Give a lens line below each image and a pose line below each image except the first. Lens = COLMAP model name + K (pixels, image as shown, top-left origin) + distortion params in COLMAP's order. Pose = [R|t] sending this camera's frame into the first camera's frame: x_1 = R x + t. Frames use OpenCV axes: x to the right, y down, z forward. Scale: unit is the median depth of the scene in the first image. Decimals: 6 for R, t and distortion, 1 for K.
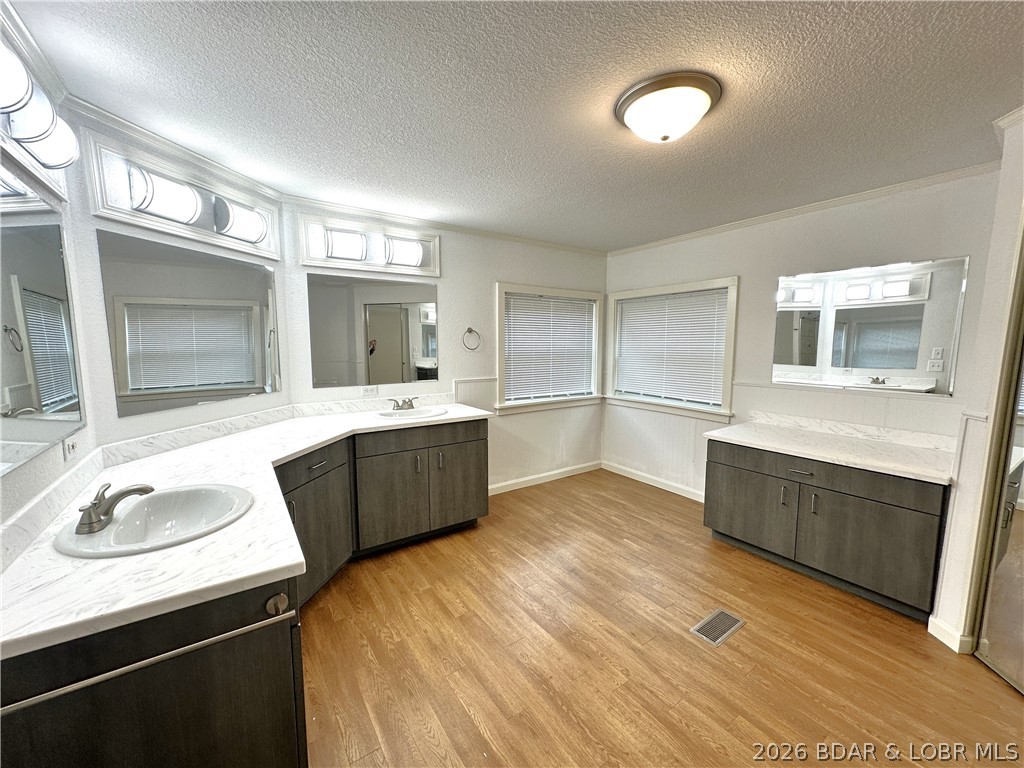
lens RADIAL K [[407.6, 0, 511.5], [0, 407.6, 385.3], [0, 0, 1]] dist [0.000032, 0.000181]
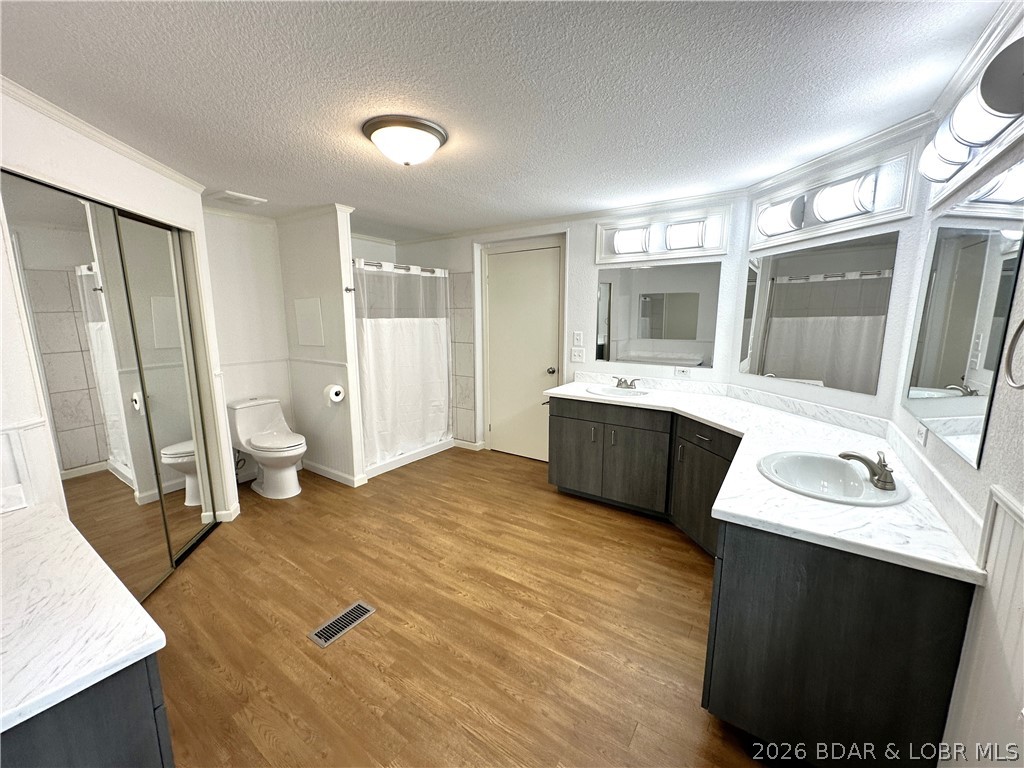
lens RADIAL K [[407.6, 0, 511.5], [0, 407.6, 385.3], [0, 0, 1]] dist [0.000032, 0.000181]
pose [[-0.931988, 0.063535, -0.356878, 0.454911], [-0.038246, 0.961789, 0.271106, -0.250495], [0.360467, 0.266317, -0.893946, 1.924649]]
